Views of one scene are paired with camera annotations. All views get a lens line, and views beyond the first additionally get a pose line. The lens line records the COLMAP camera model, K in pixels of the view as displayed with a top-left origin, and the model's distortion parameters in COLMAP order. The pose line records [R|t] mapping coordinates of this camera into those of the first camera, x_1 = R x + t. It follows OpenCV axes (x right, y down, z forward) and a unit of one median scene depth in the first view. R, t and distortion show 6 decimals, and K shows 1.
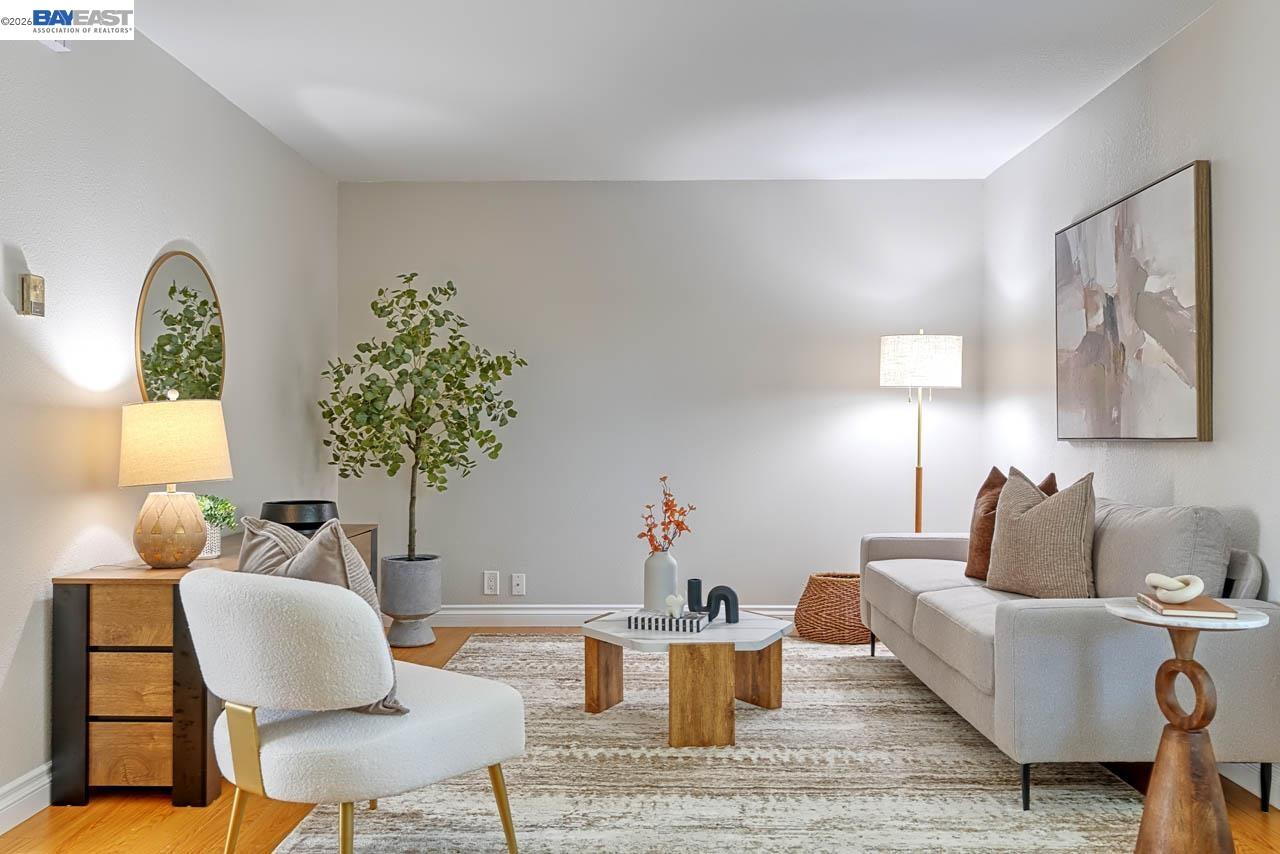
lens RADIAL K [[1062.7, 0, 630.2], [0, 1062.7, 429.5], [0, 0, 1]] dist [0.000055, 0.002790]
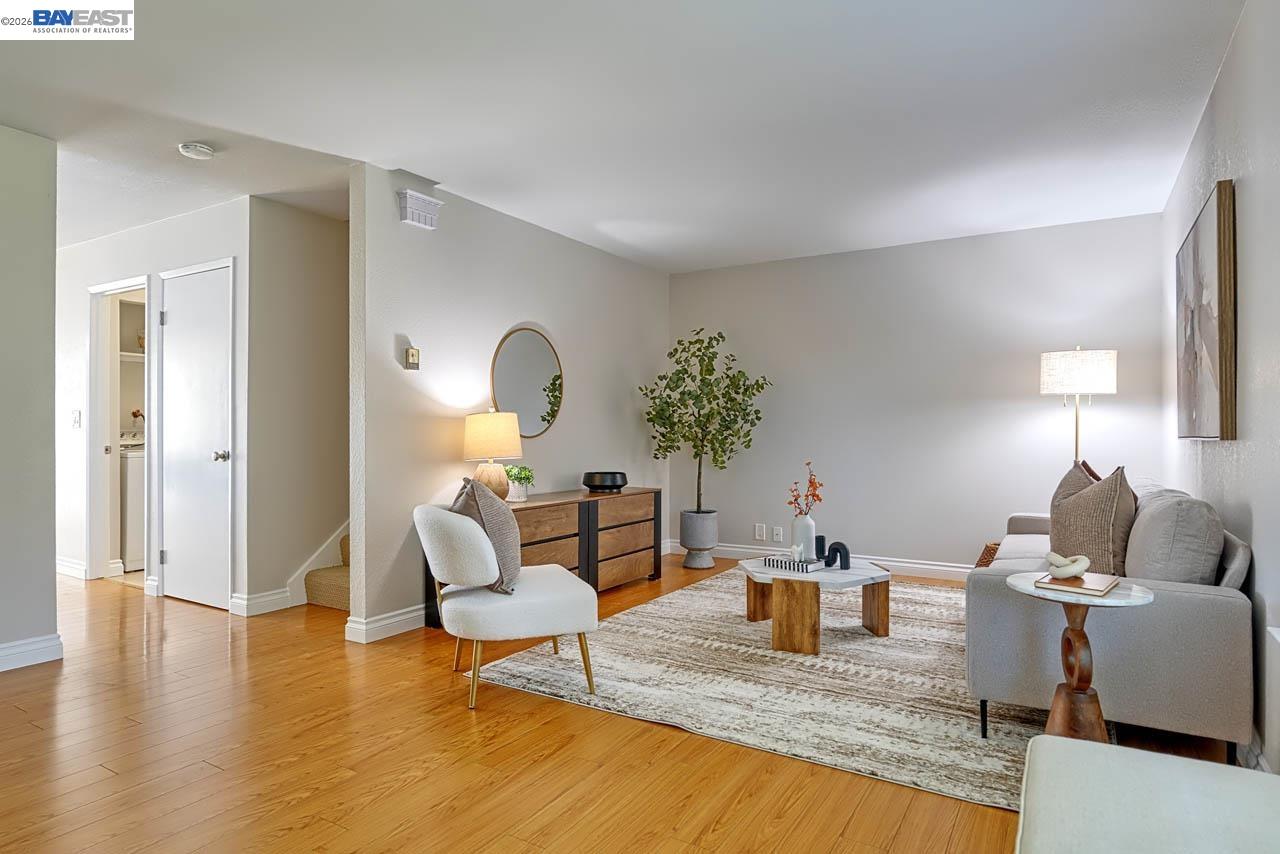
lens RADIAL K [[718.9, 0, 632.2], [0, 718.9, 427.2], [0, 0, 1]] dist [-0.005087, -0.001169]
pose [[0.864262, -0.000993, -0.503040, 0.363101], [-0.000308, 0.999997, -0.002502, 0.000157], [0.503041, 0.002318, 0.864259, 0.062576]]
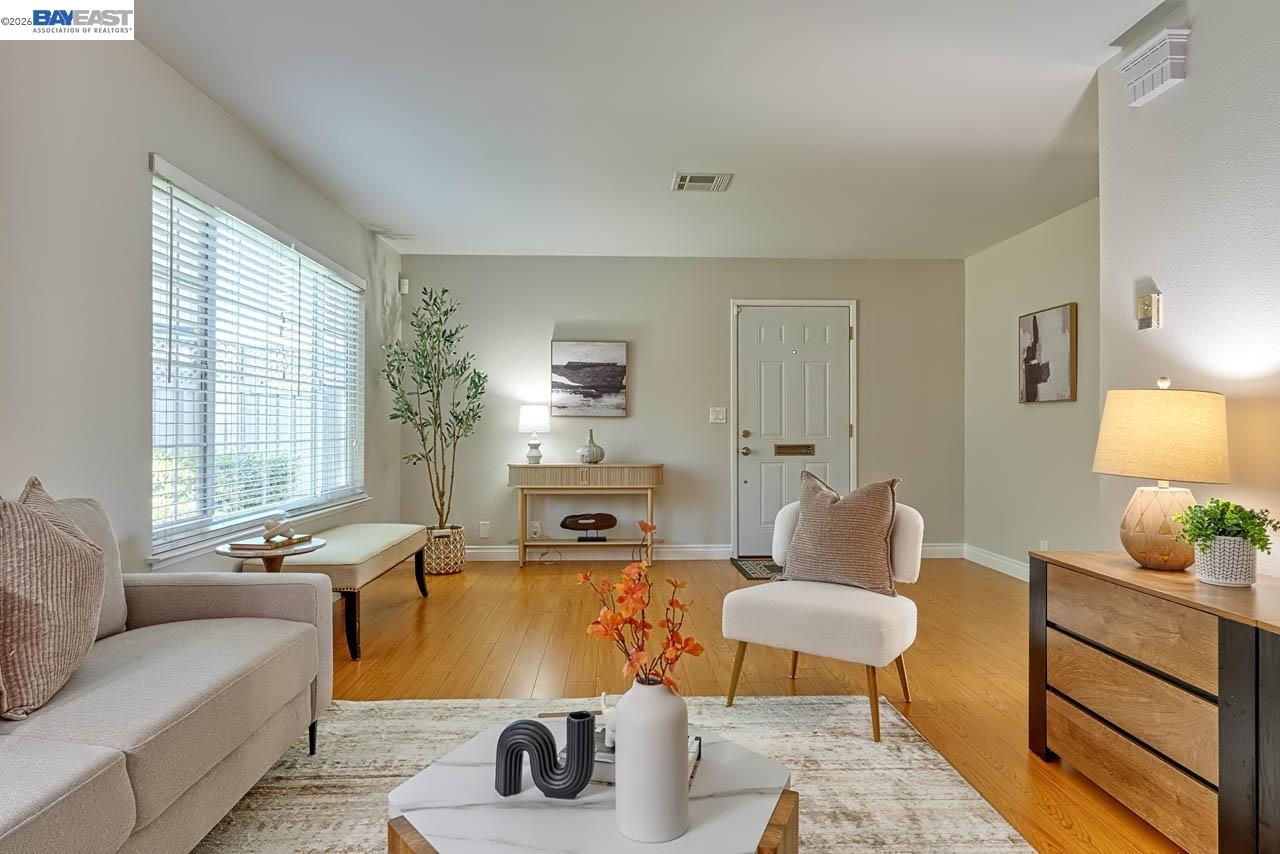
lens RADIAL K [[770.5, 0, 640.0], [0, 770.5, 424.1], [0, 0, 1]] dist [-0.010119, 0.001270]
pose [[-0.998060, -0.002950, -0.062194, 0.063514], [-0.002536, 0.999974, -0.006732, 0.008751], [0.062212, -0.006561, -0.998041, 1.524650]]
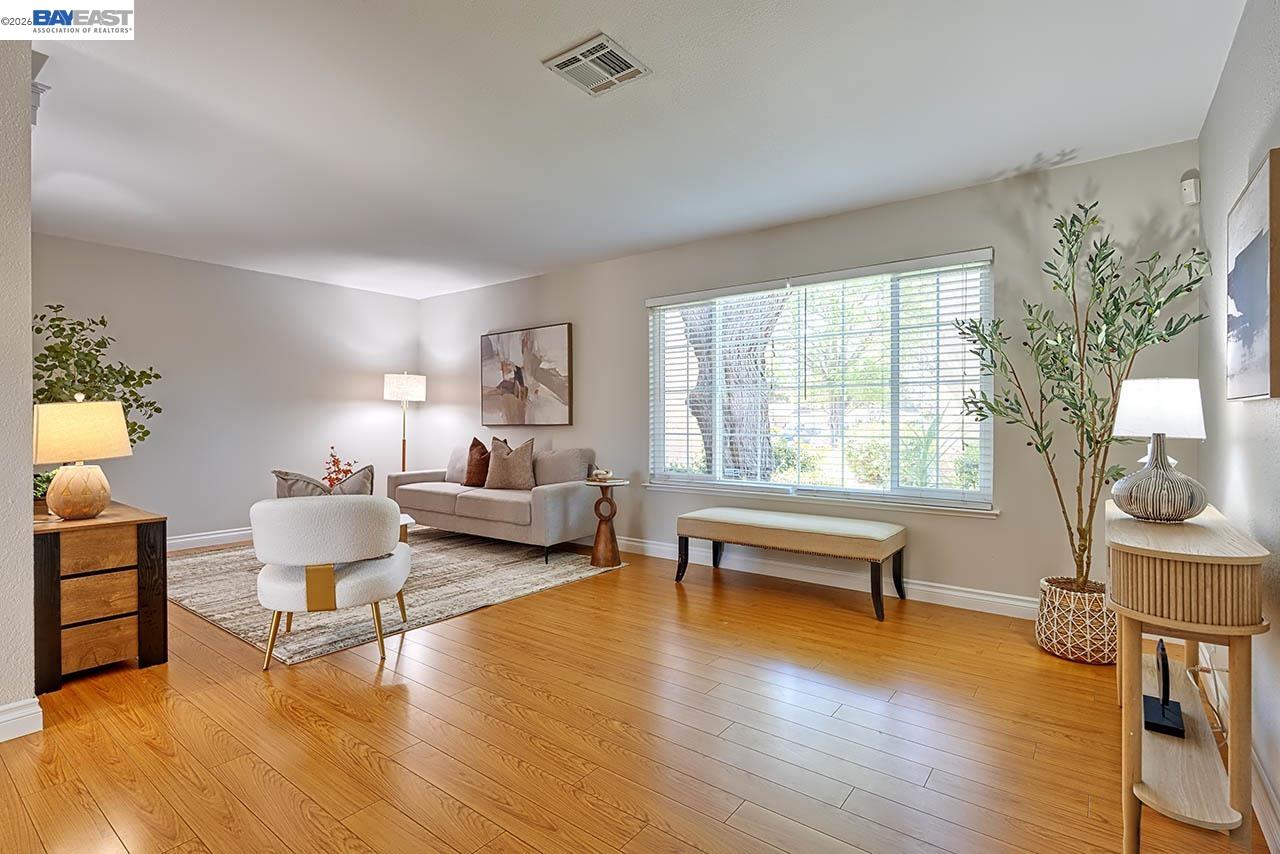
lens RADIAL K [[612.6, 0, 638.9], [0, 612.6, 429.4], [0, 0, 1]] dist [-0.010233, 0.000842]
pose [[0.592238, -0.011575, 0.805680, -0.600061], [-0.000644, 0.999890, 0.014839, -0.002137], [-0.805763, -0.009307, 0.592165, -0.075778]]
